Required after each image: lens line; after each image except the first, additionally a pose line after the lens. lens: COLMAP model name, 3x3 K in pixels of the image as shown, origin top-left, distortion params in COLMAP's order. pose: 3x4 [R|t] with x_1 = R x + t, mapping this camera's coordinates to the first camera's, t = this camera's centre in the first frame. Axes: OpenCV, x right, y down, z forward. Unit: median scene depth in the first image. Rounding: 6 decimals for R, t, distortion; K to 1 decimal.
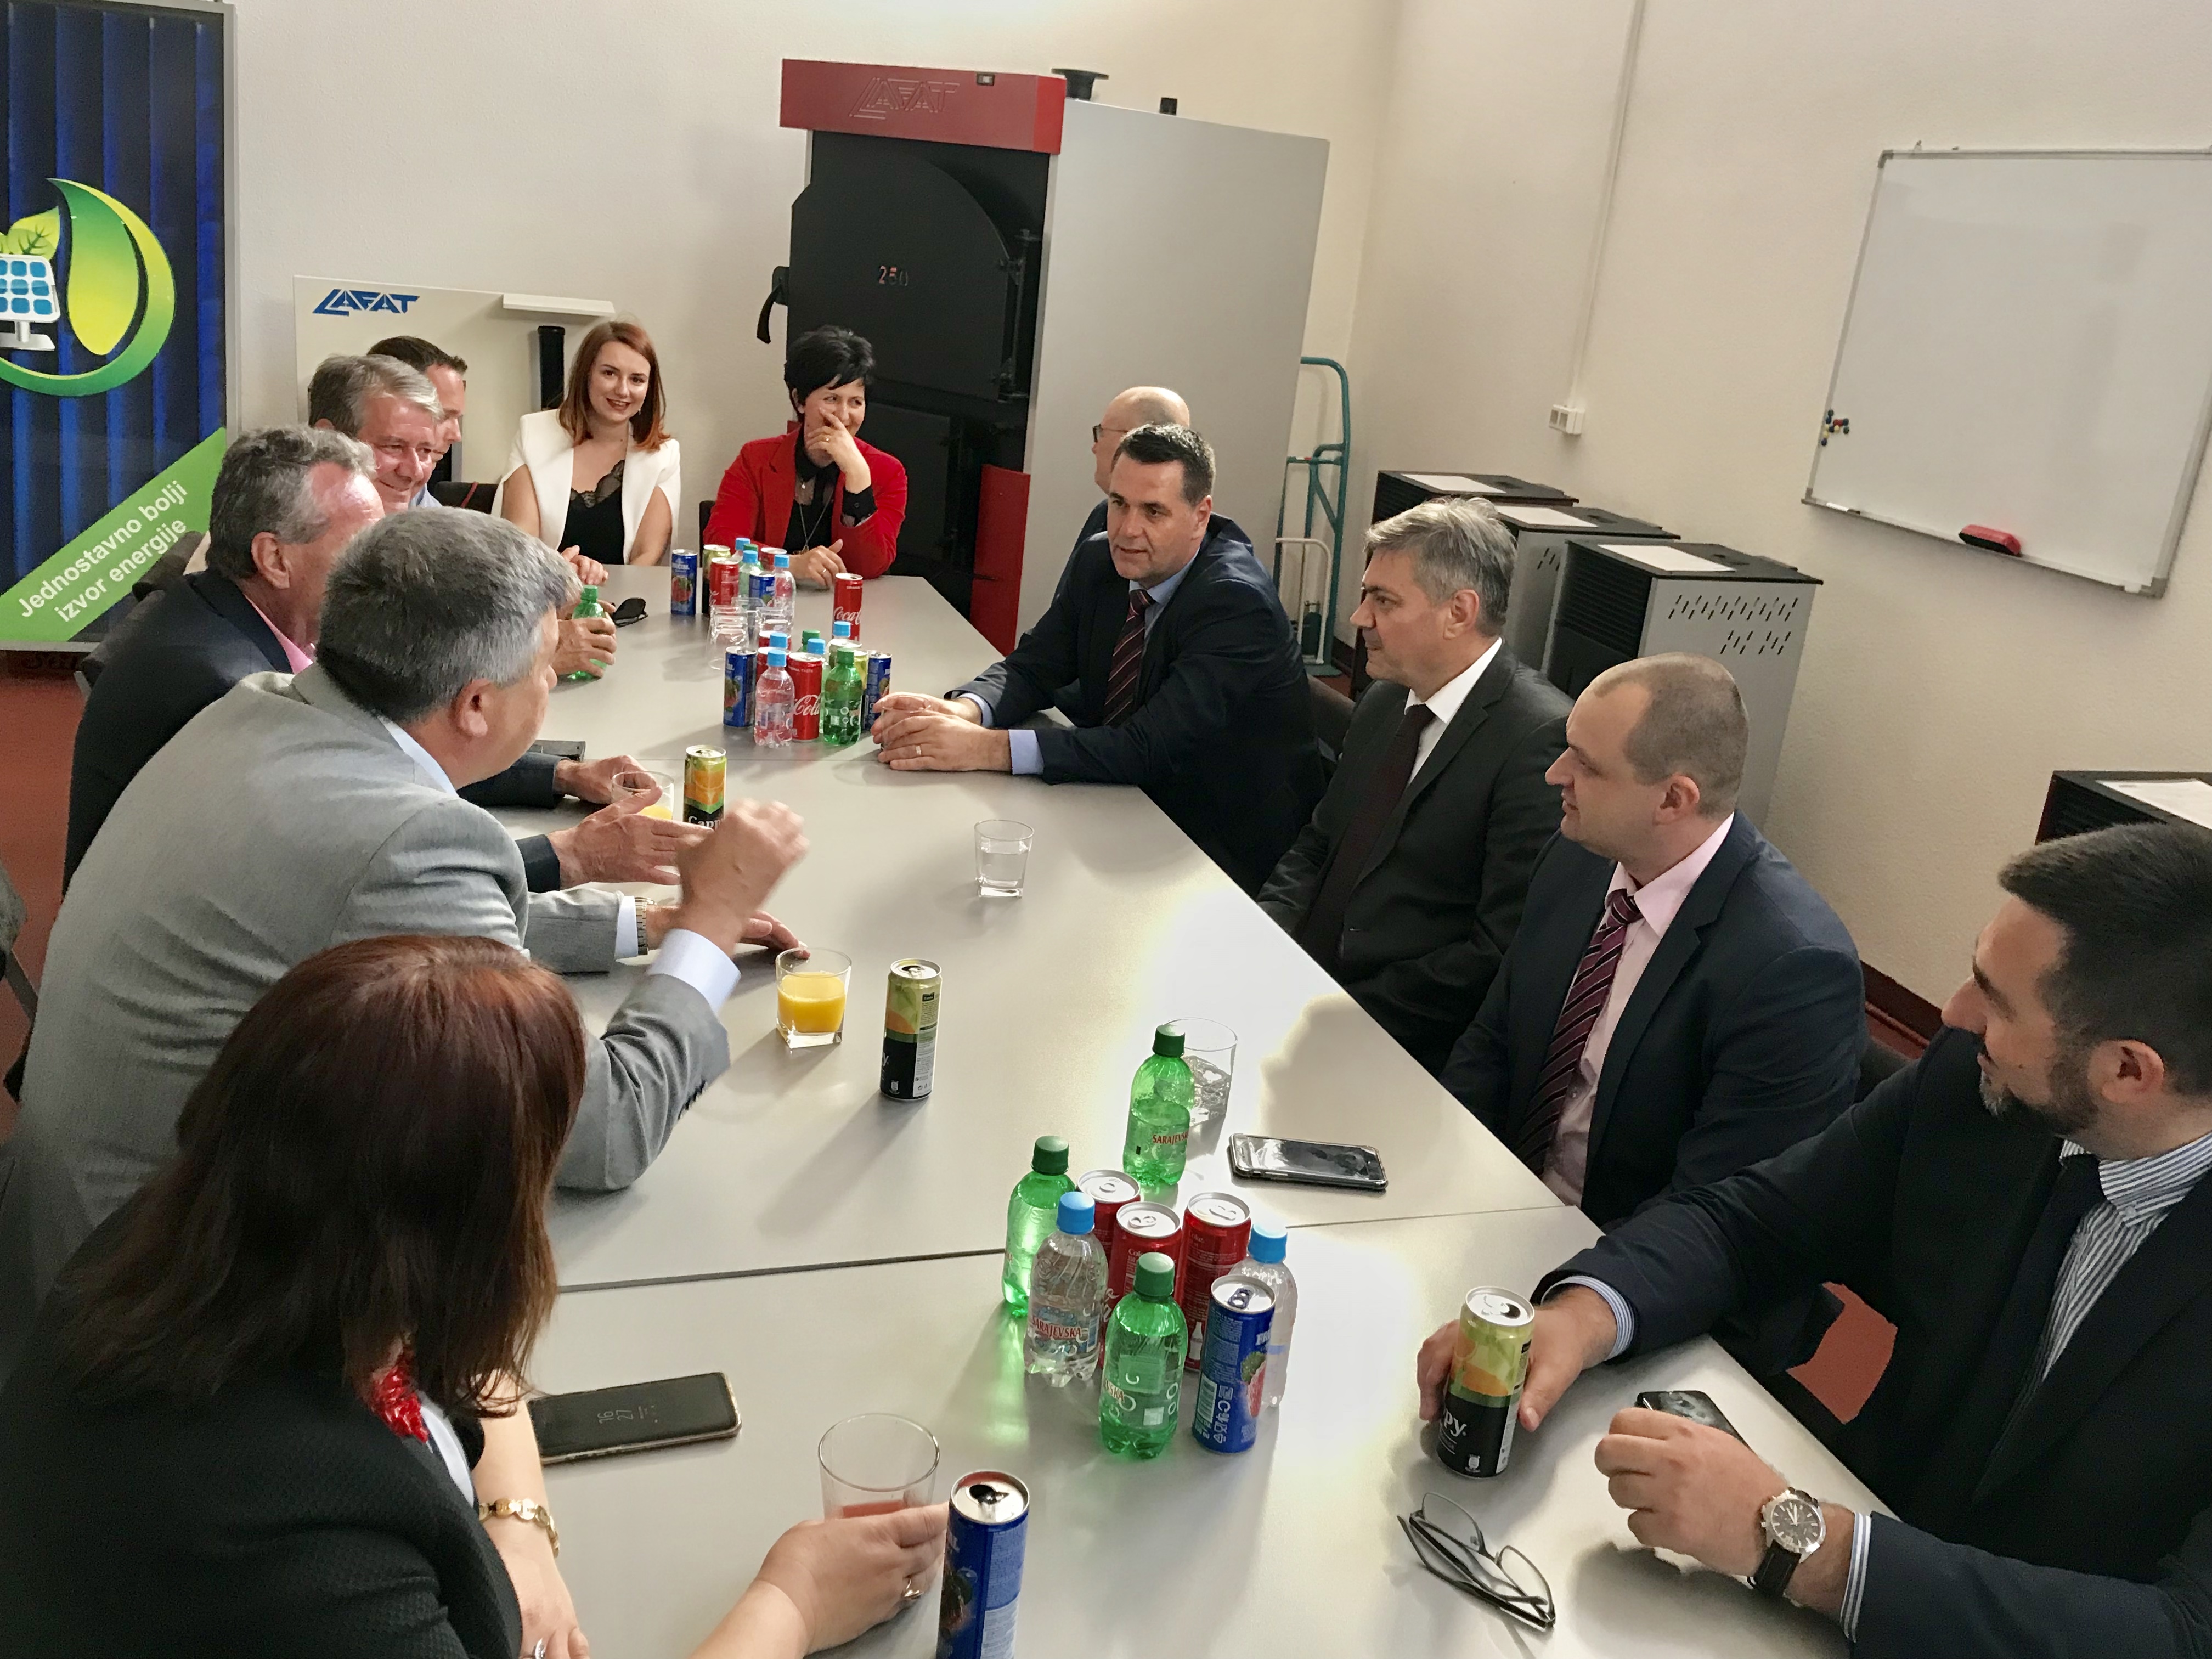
lens RADIAL K [[1945.9, 0, 1111.2], [0, 1945.9, 819.5], [0, 0, 1]] dist [0.048629, -0.045418]
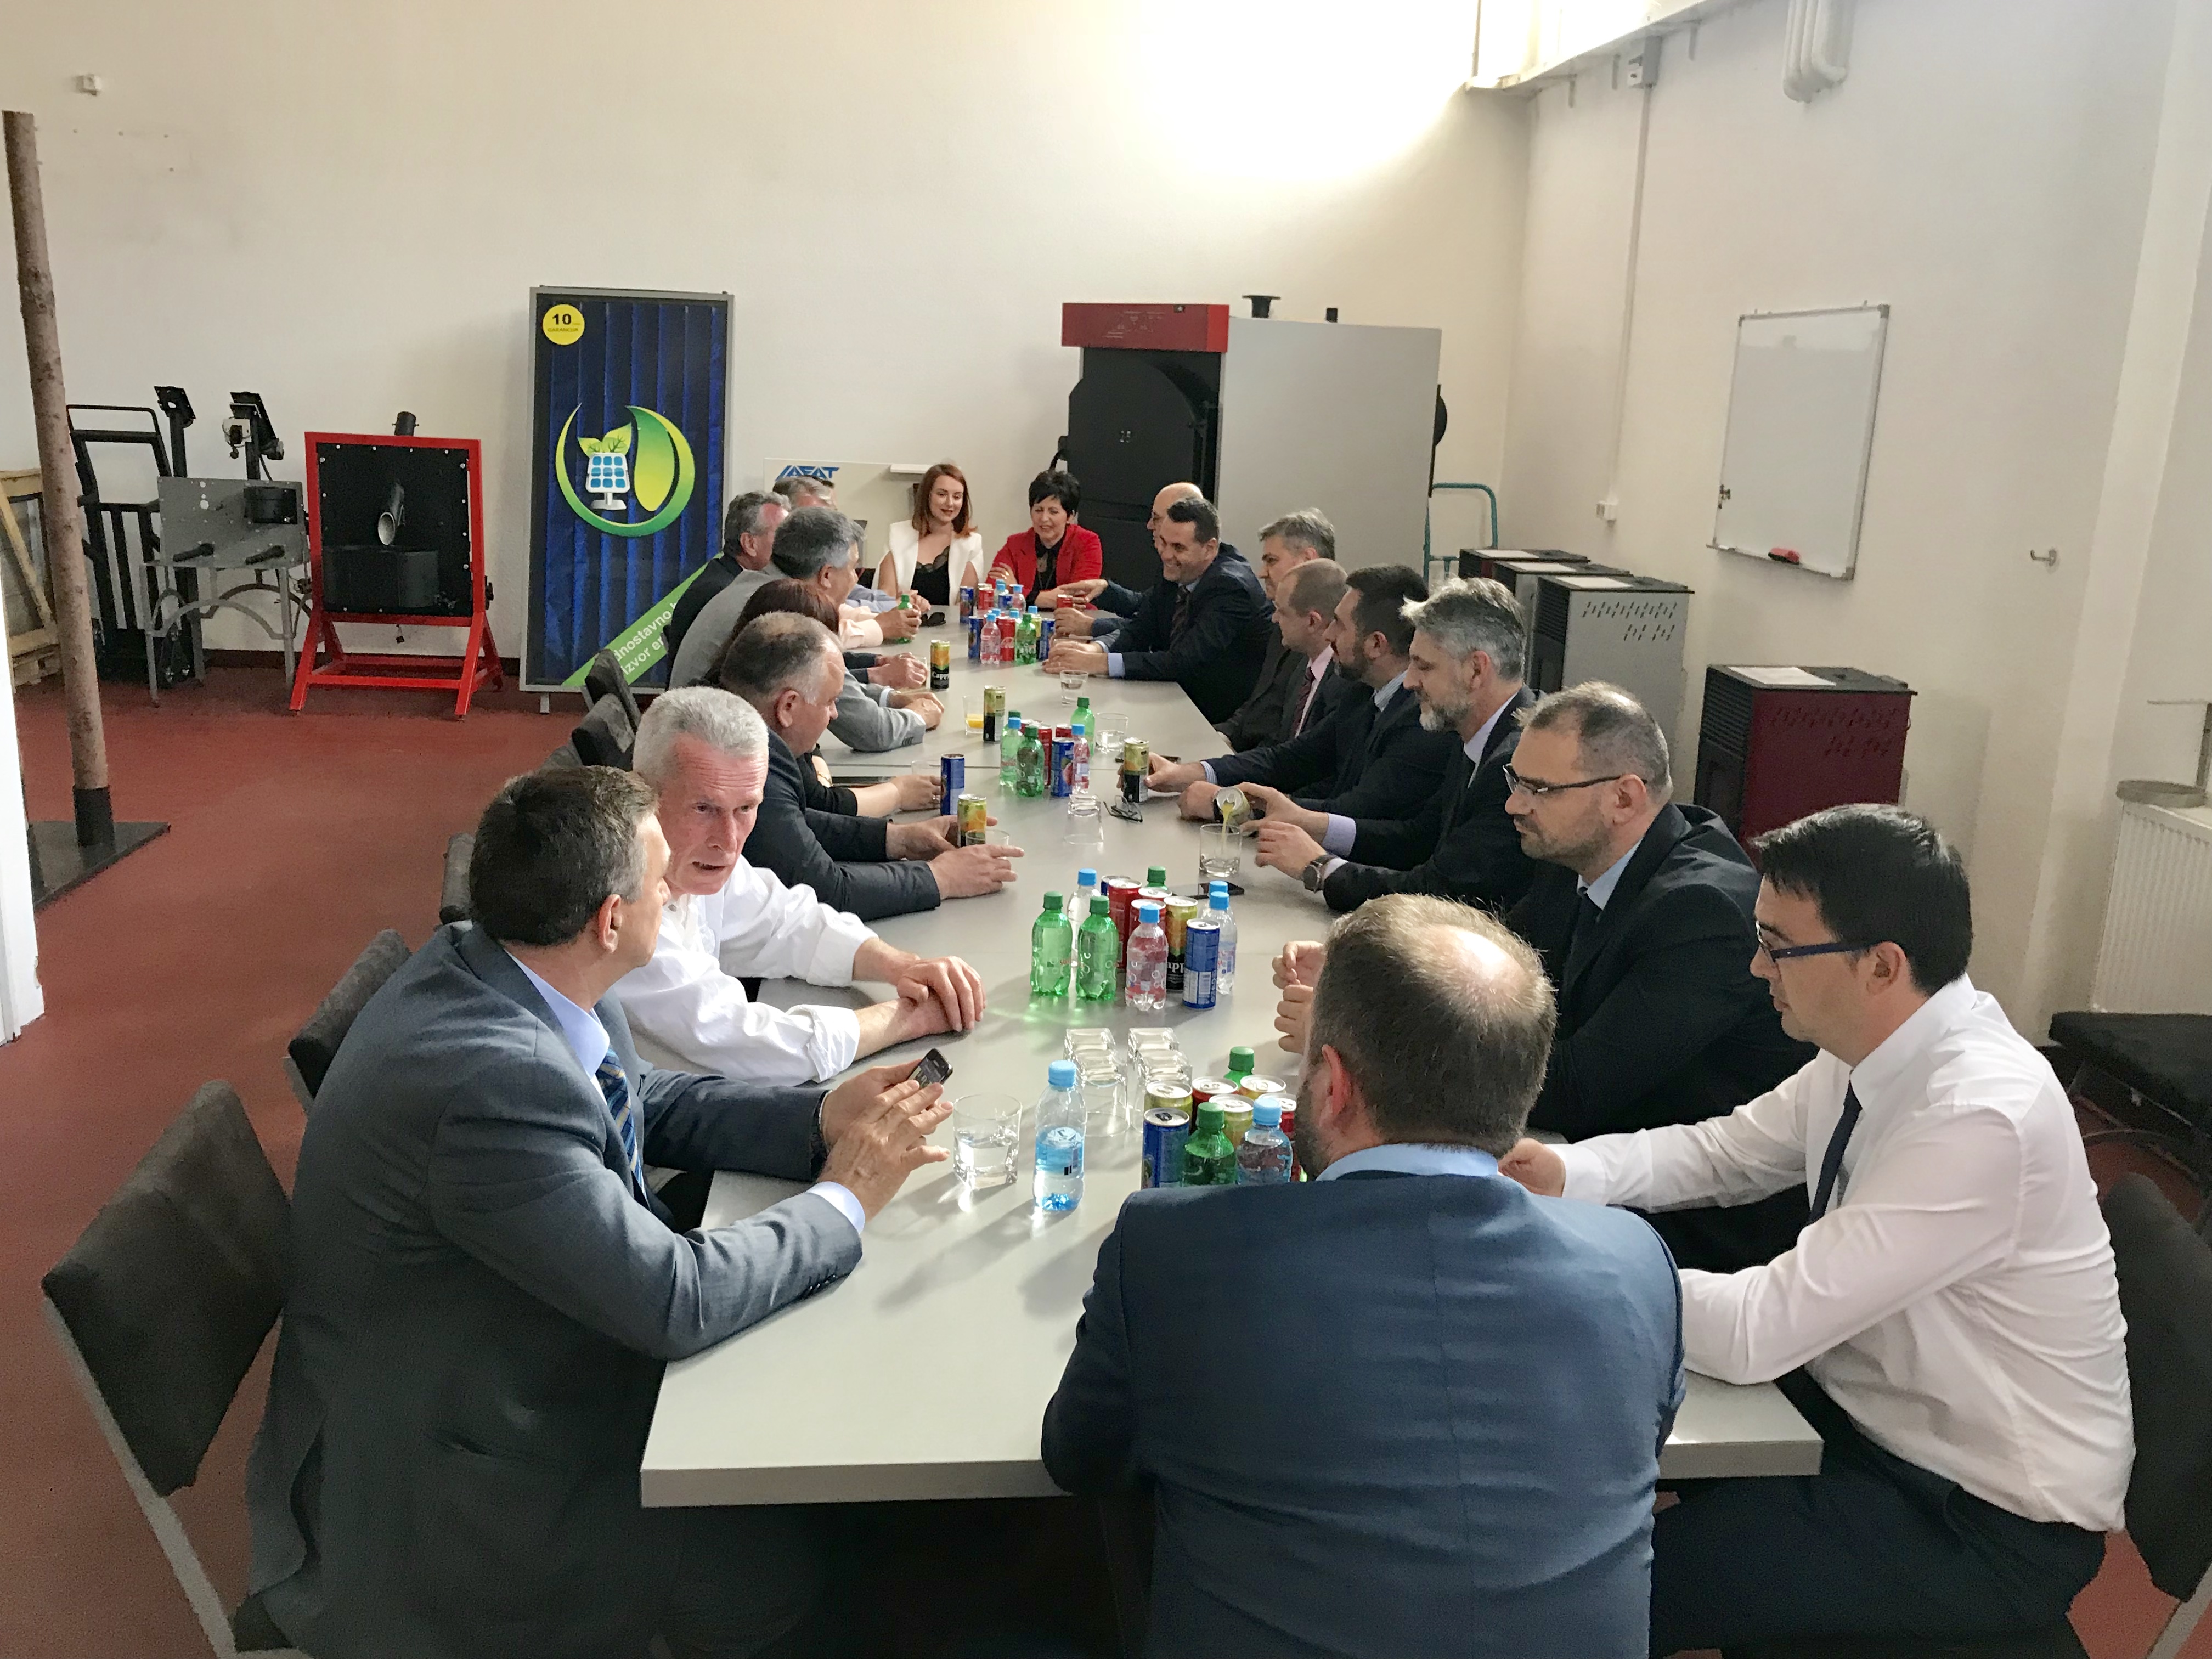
lens RADIAL K [[1945.9, 0, 1117.6], [0, 1945.9, 825.2], [0, 0, 1]] dist [0.048629, -0.045418]
pose [[0.977545, -0.012146, -0.210375, 0.200918], [-0.007396, 0.995745, -0.091856, 0.169409], [0.210595, 0.091350, 0.973296, -0.470289]]
